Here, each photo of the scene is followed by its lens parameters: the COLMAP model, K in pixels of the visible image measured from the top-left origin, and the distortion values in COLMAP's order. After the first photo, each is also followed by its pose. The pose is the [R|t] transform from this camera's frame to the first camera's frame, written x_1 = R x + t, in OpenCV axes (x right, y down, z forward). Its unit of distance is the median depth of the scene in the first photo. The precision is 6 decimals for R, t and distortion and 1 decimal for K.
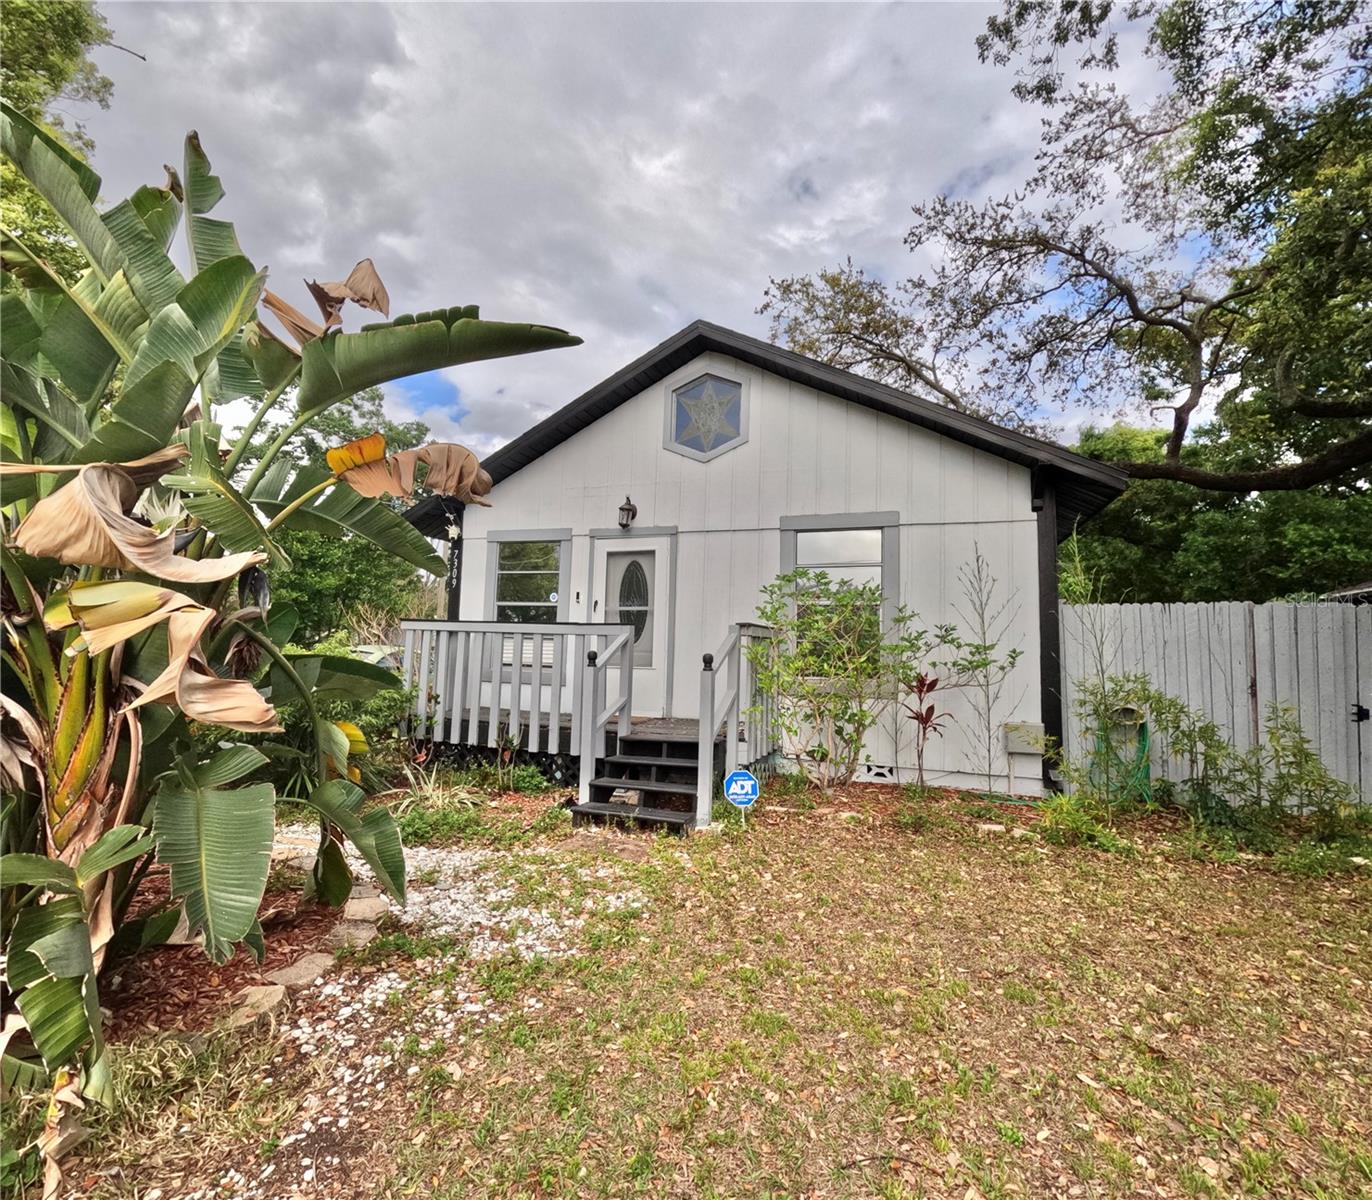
lens RADIAL K [[669.0, 0, 684.9], [0, 669.0, 605.7], [0, 0, 1]] dist [0.000327, 0.000384]
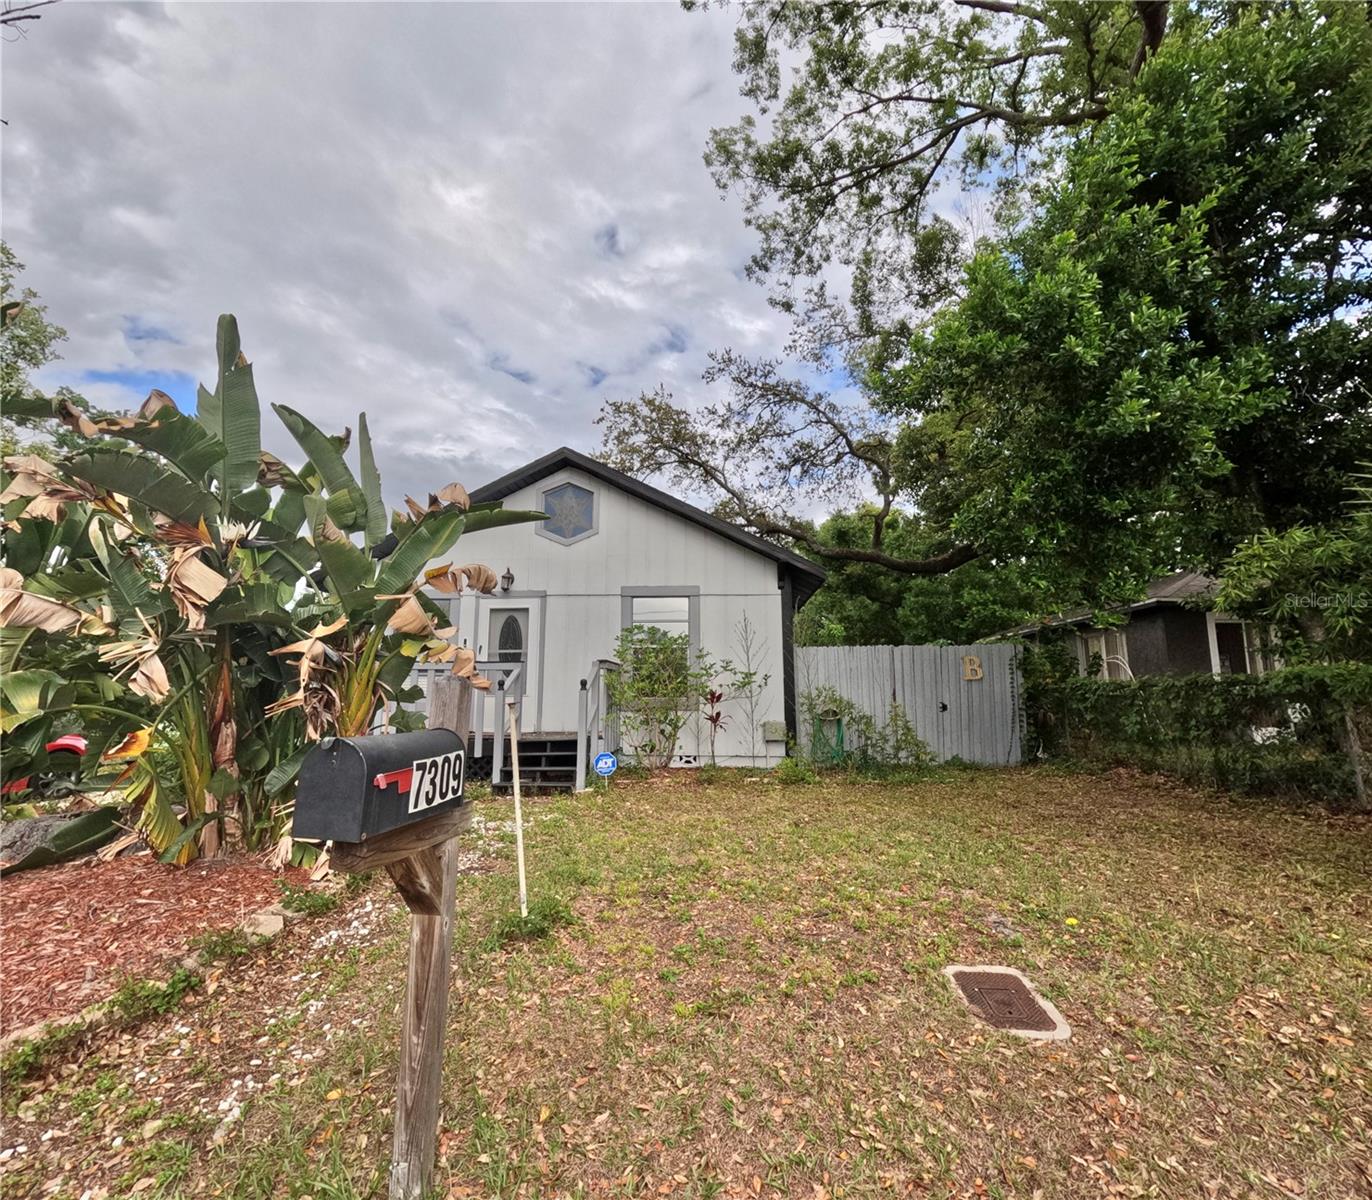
lens RADIAL K [[658.2, 0, 686.0], [0, 658.2, 600.0], [0, 0, 1]] dist [0.002998, 0.000560]
pose [[0.959133, 0.017884, 0.282390, -0.119175], [0.003378, 0.997206, -0.074627, 0.001843], [-0.282936, 0.072531, 0.956392, -0.382333]]
